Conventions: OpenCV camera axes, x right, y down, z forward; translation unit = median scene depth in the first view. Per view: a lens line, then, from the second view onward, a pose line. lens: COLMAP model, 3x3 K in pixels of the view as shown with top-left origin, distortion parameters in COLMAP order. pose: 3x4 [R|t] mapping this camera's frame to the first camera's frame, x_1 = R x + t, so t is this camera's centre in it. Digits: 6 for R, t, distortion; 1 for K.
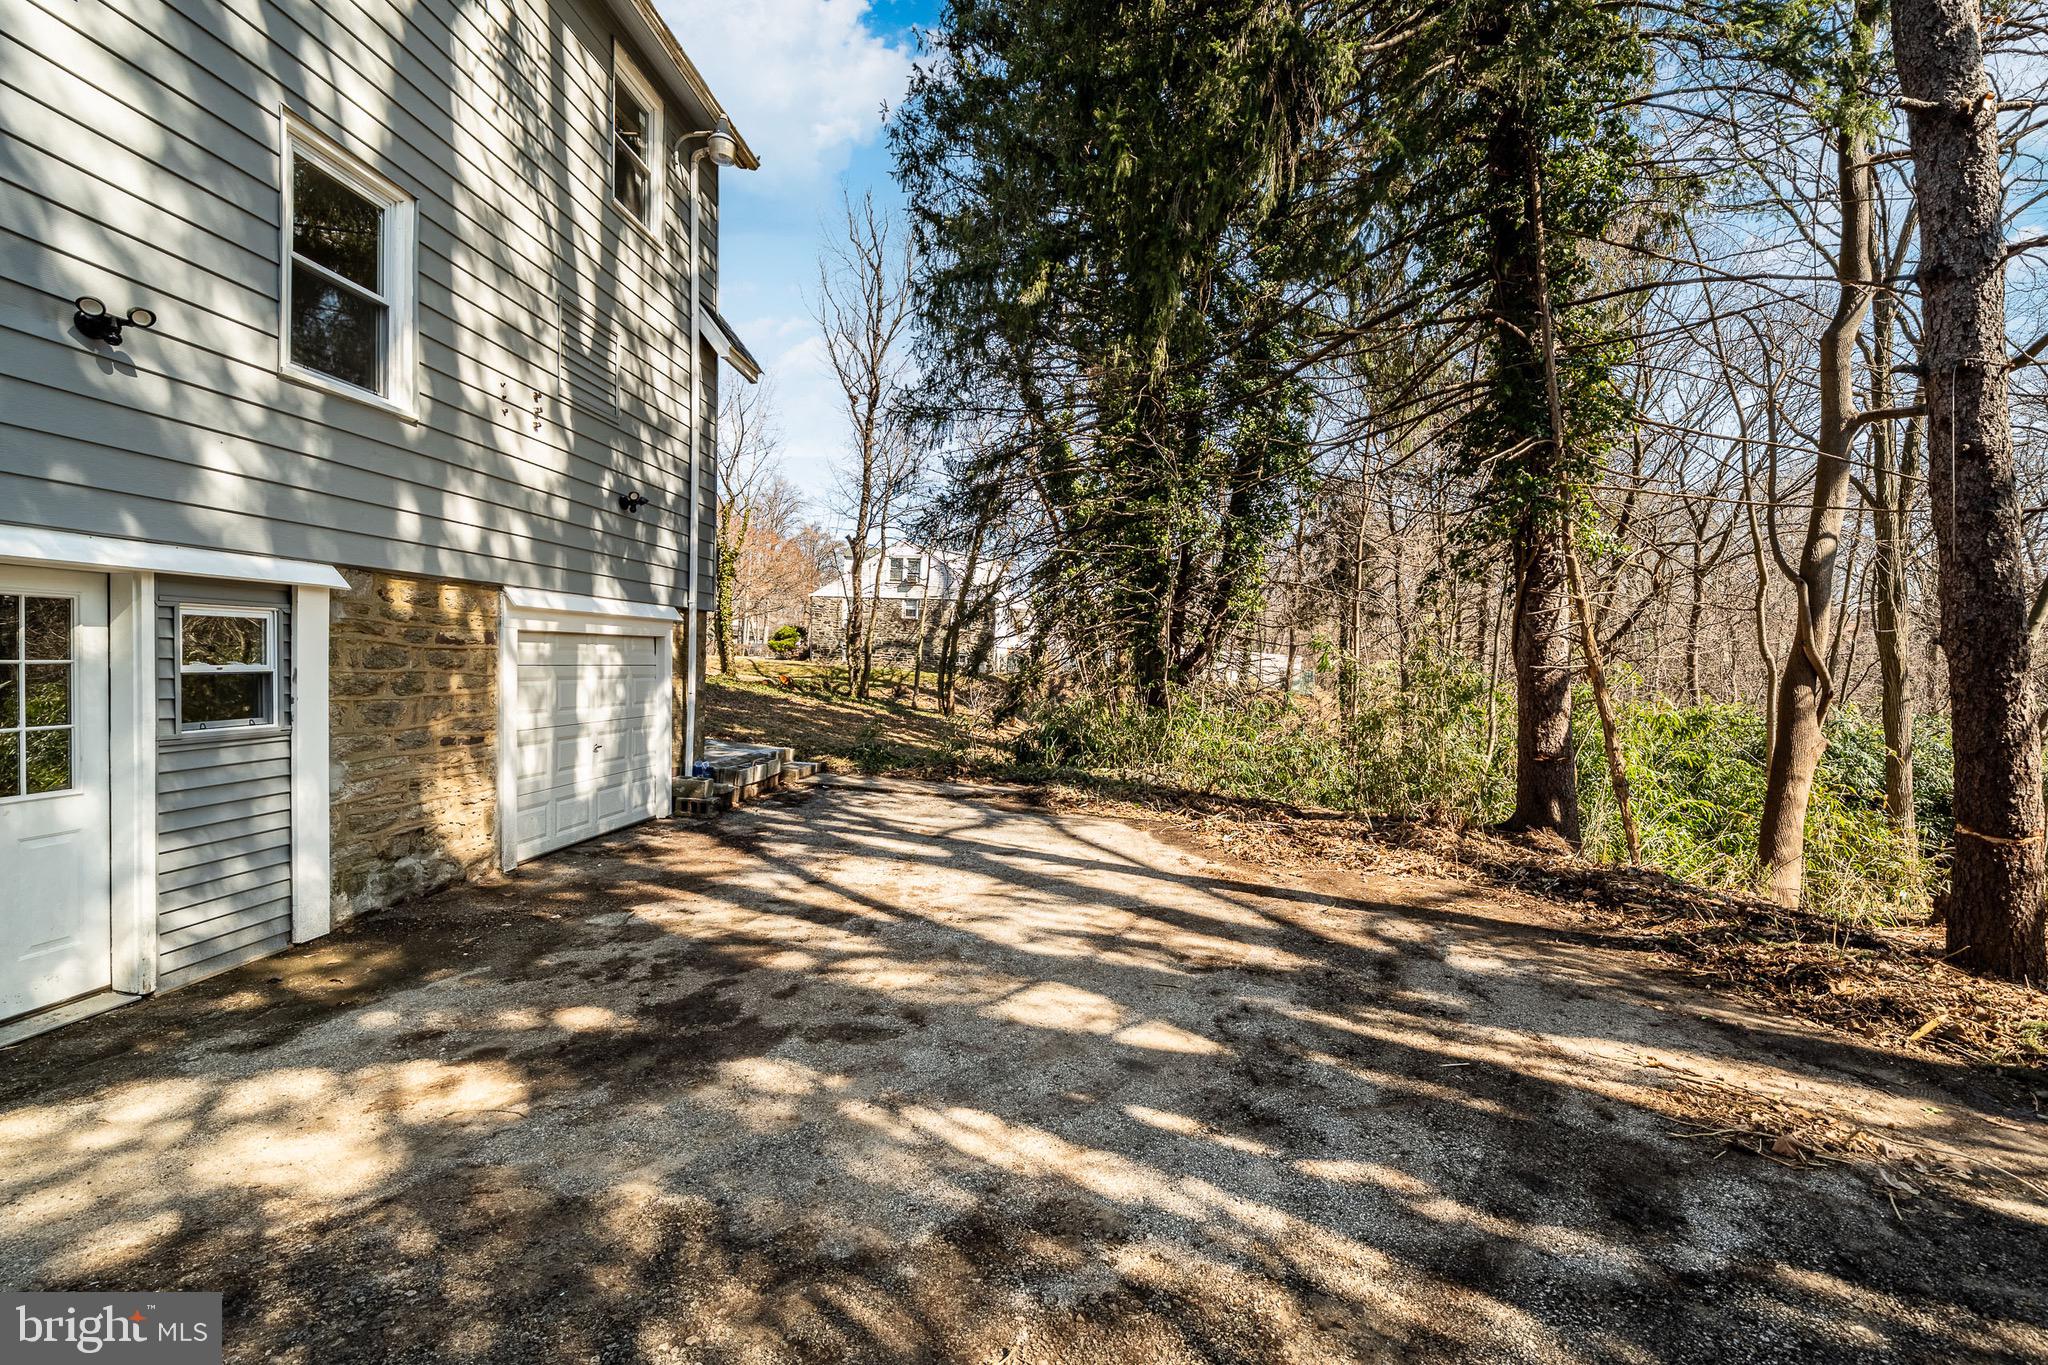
lens RADIAL K [[817.5, 0, 1026.6], [0, 817.5, 654.7], [0, 0, 1]] dist [0.000235, -0.000038]
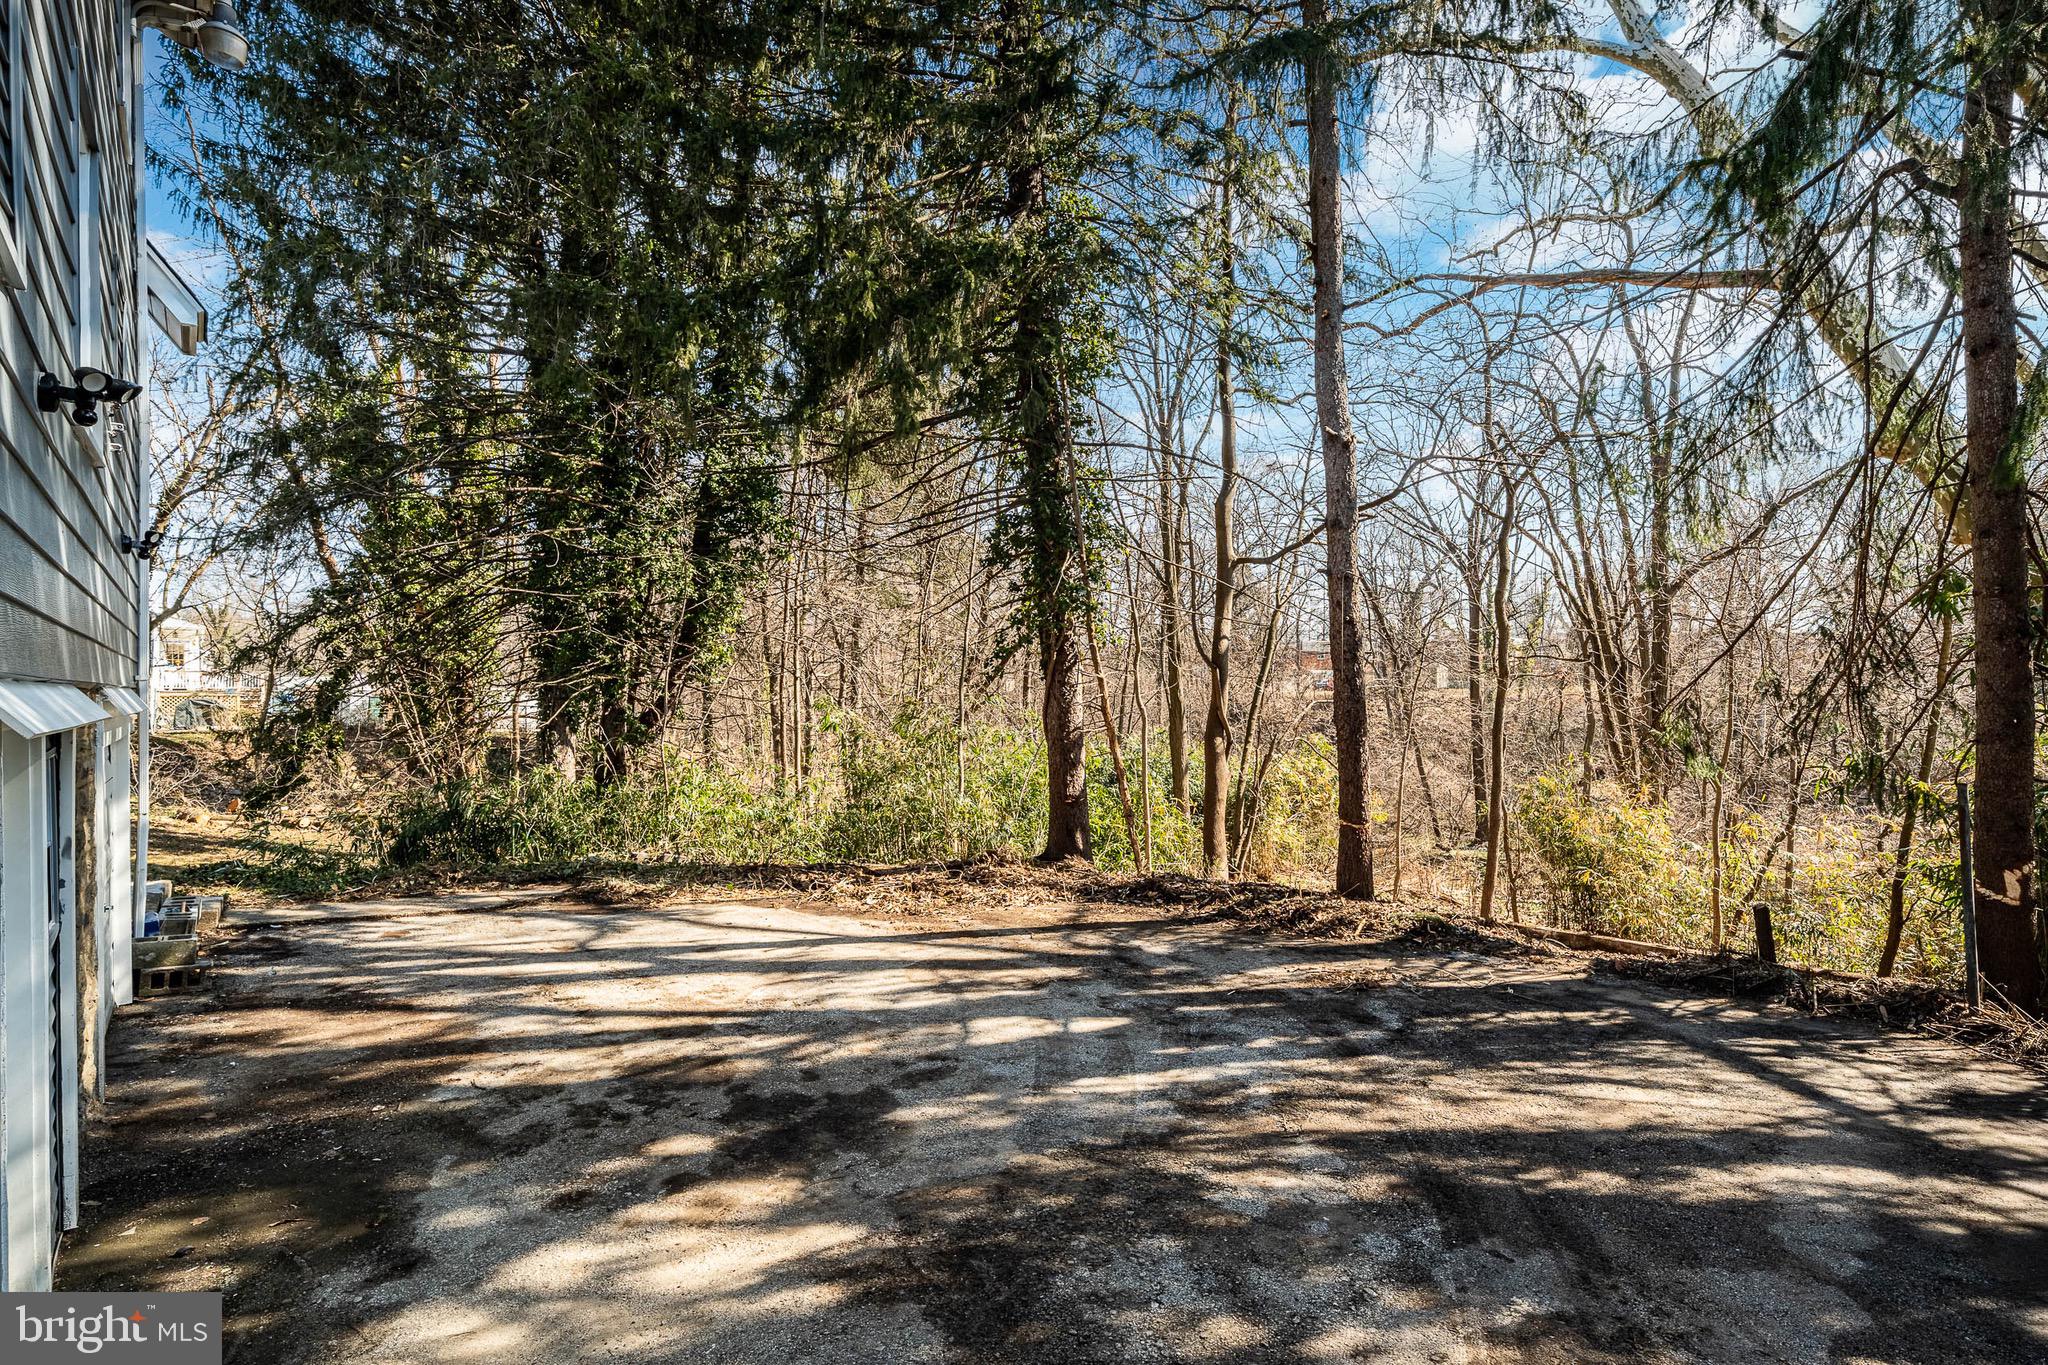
lens RADIAL K [[962.6, 0, 1024.0], [0, 962.6, 682.5], [0, 0, 1]] dist [0.000748, -0.000205]
pose [[0.754325, -0.008388, 0.656448, -0.794199], [0.014466, 0.999888, -0.003845, -0.100418], [-0.656342, 0.012397, 0.754362, -0.163454]]
